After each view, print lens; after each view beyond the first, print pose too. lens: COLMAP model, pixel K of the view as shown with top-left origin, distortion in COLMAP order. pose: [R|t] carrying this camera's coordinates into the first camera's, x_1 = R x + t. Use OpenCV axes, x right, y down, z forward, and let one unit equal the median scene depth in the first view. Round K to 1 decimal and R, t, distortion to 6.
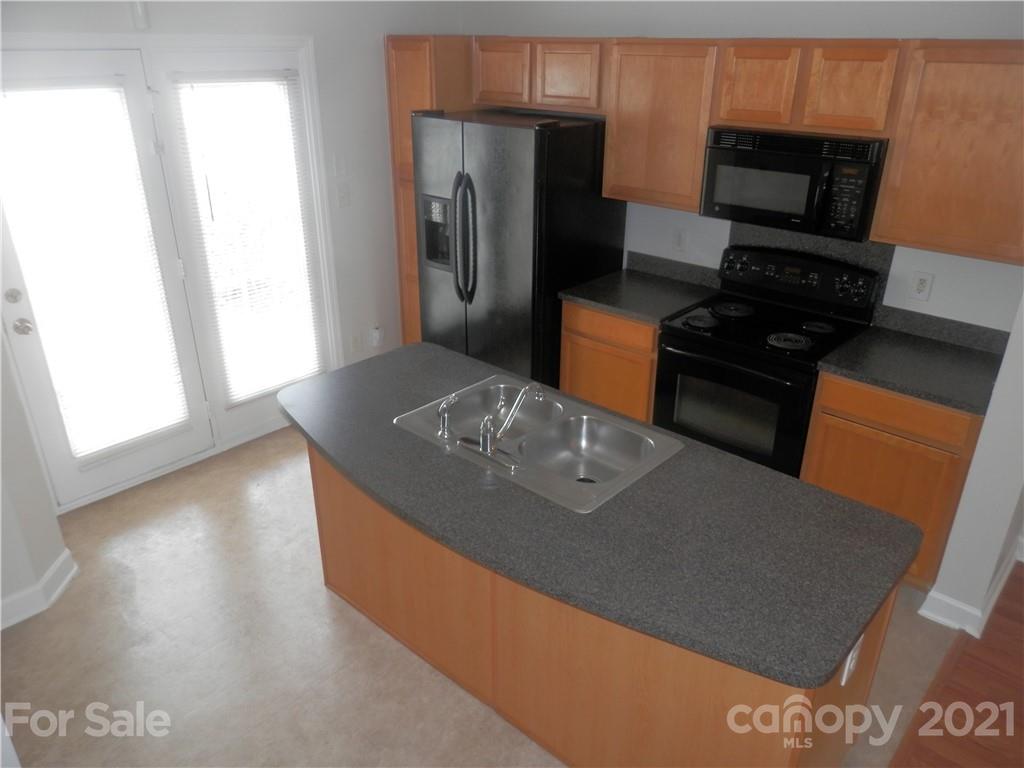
lens RADIAL K [[750.0, 0, 516.3], [0, 750.0, 390.0], [0, 0, 1]] dist [-0.001308, 0.003594]
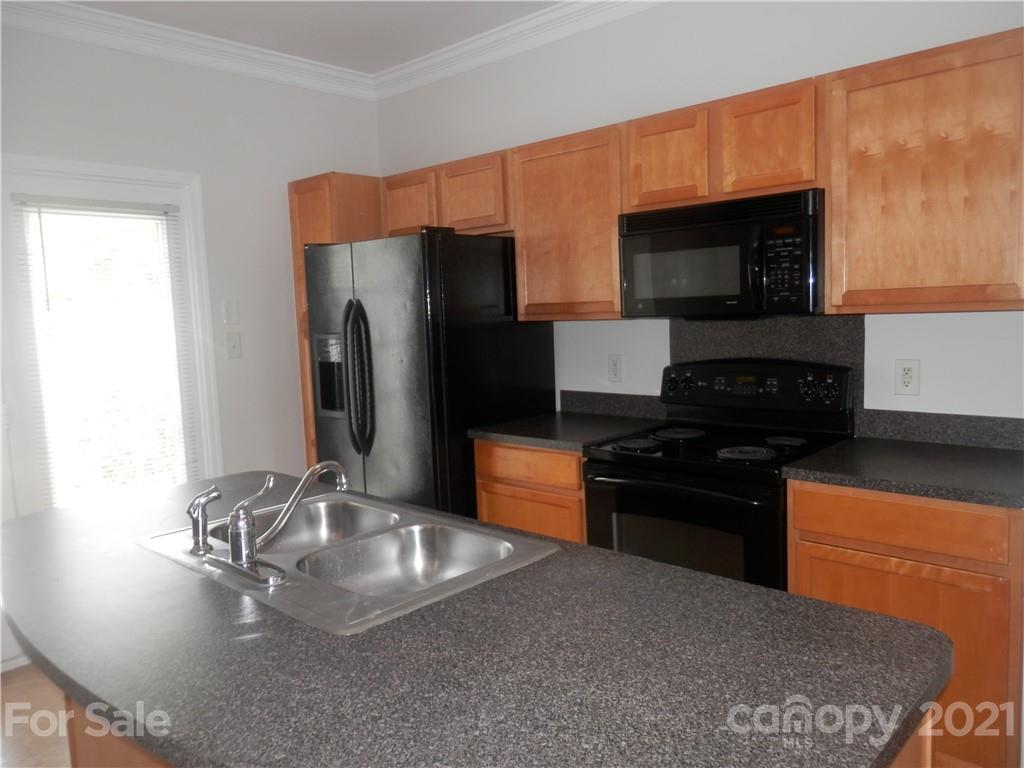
lens RADIAL K [[755.9, 0, 512.0], [0, 755.9, 384.0], [0, 0, 1]] dist [-0.002399, 0.007640]
pose [[0.998877, -0.043173, -0.019492, 0.140362], [0.034562, 0.945639, -0.323375, 0.103680], [0.032393, 0.322339, 0.946070, 0.238622]]
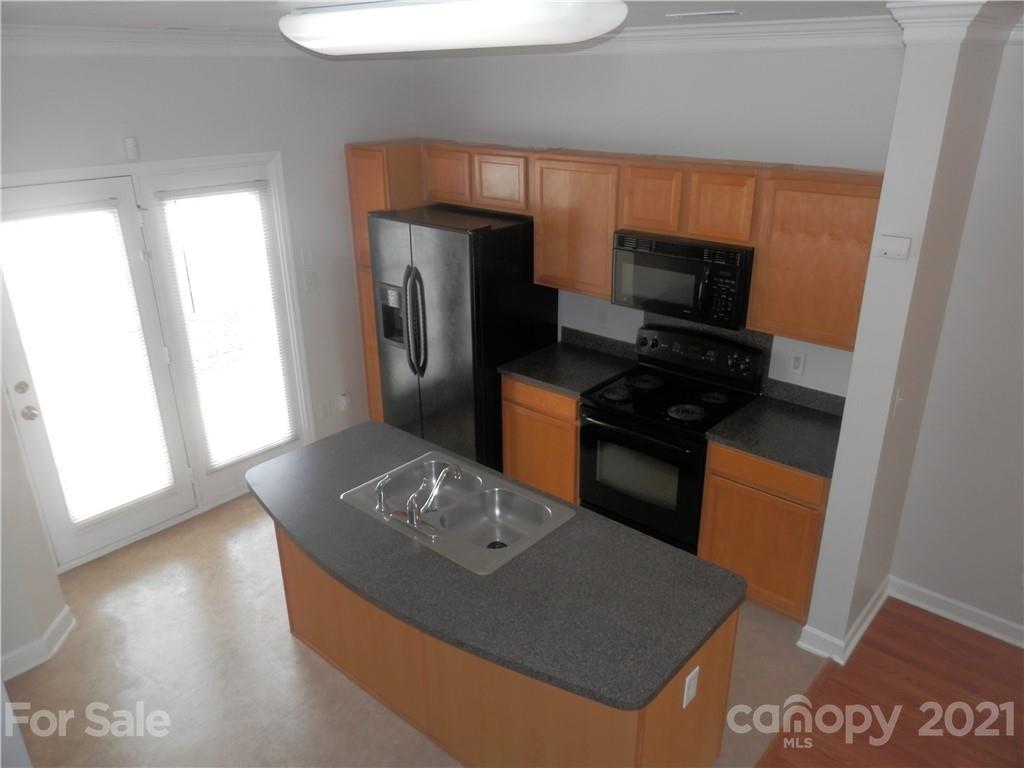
lens RADIAL K [[745.8, 0, 514.9], [0, 745.8, 388.0], [0, 0, 1]] dist [-0.004033, 0.005134]
pose [[0.999727, -0.020346, 0.011476, 0.079663], [0.020820, 0.998866, -0.042818, -0.056608], [-0.010592, 0.043046, 0.999017, -0.159130]]
